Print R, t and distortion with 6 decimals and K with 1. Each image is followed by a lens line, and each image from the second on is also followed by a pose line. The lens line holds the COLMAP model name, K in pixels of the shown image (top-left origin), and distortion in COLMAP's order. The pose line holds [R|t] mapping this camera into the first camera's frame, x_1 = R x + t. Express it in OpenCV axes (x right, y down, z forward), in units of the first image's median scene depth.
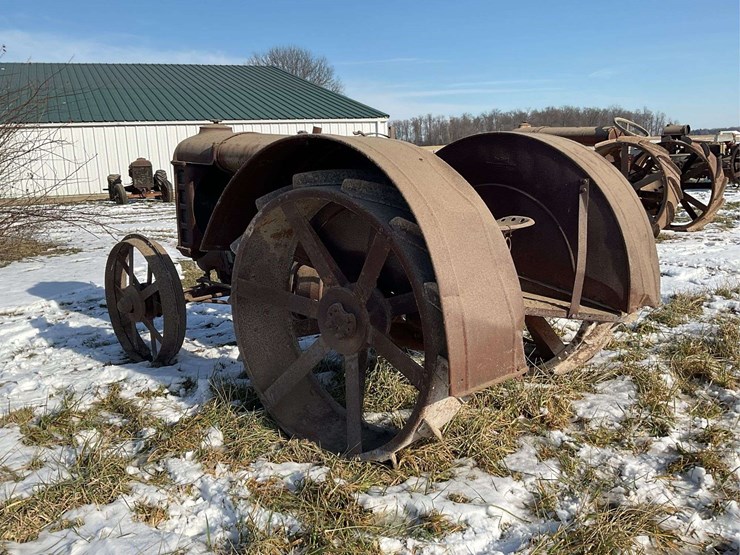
lens RADIAL K [[679.4, 0, 366.2], [0, 679.4, 280.5], [0, 0, 1]] dist [0.084250, -0.191557]
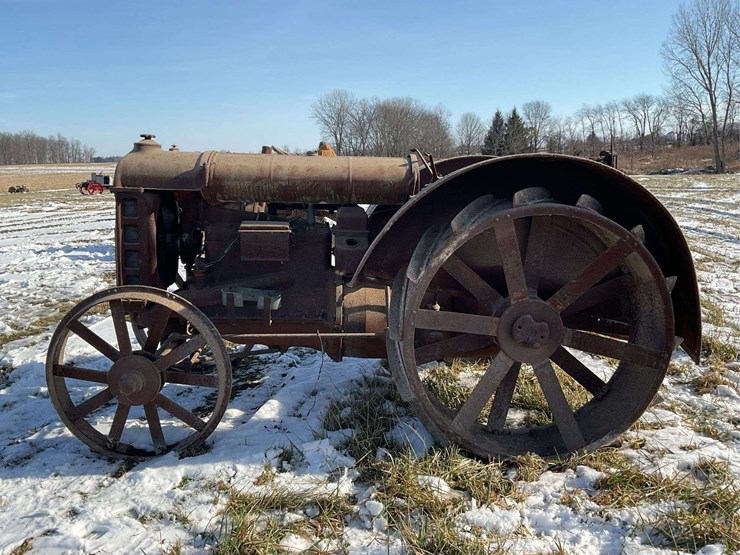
lens RADIAL K [[679.4, 0, 366.2], [0, 679.4, 280.5], [0, 0, 1]] dist [0.084250, -0.191557]
pose [[0.706203, -0.113620, 0.698833, -0.937928], [0.139705, 0.989996, 0.019781, -0.073912], [-0.694089, 0.083661, 0.715011, 0.416690]]
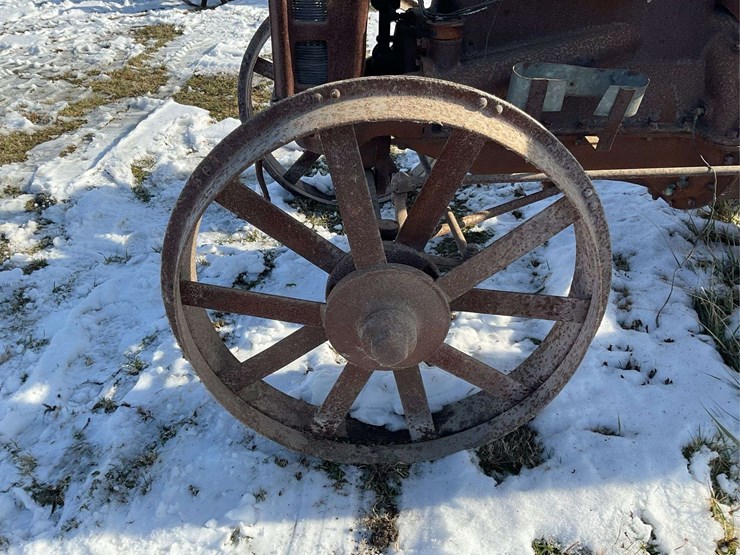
lens RADIAL K [[614.0, 0, 367.3], [0, 614.0, 276.7], [0, 0, 1]] dist [0.036729, -0.070880]
pose [[0.690028, -0.383881, 0.613593, -0.712309], [0.160617, 0.907837, 0.387343, -0.126453], [-0.705736, -0.168724, 0.688091, 1.162888]]
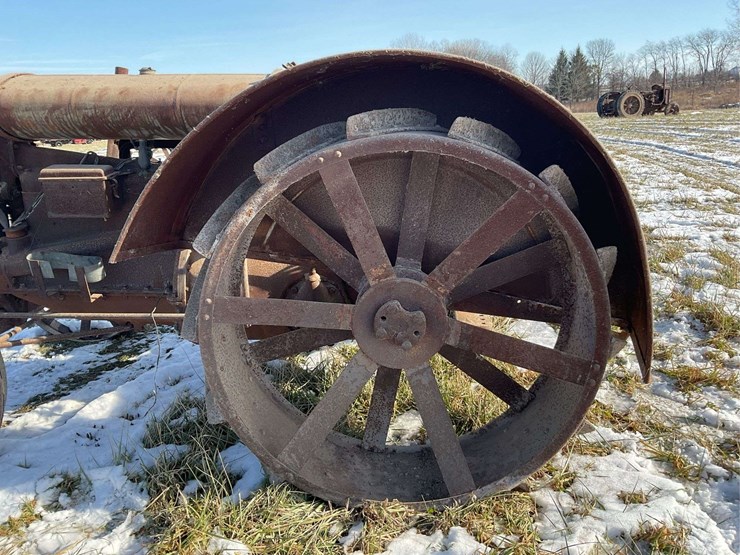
lens RADIAL K [[614.0, 0, 367.3], [0, 614.0, 276.7], [0, 0, 1]] dist [0.036729, -0.070880]
pose [[0.776617, -0.178710, 0.604093, -0.445650], [0.144338, 0.983888, 0.105505, -0.063314], [-0.613215, 0.005257, 0.789899, 0.506819]]
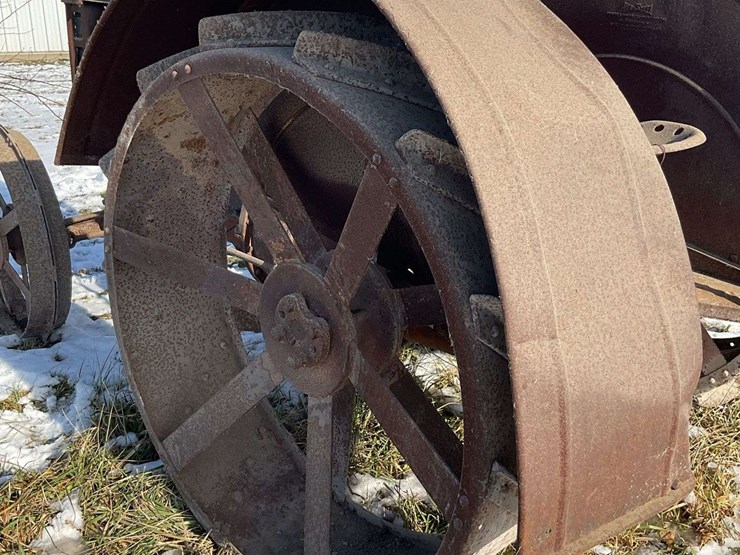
lens RADIAL K [[808.6, 0, 370.0], [0, 808.6, 277.5], [0, 0, 1]] dist [0.107245, -0.224422]
pose [[0.997923, 0.046190, -0.044893, 0.037575], [-0.039897, 0.990424, 0.132168, -0.058058], [0.050568, -0.130102, 0.990210, 0.420311]]
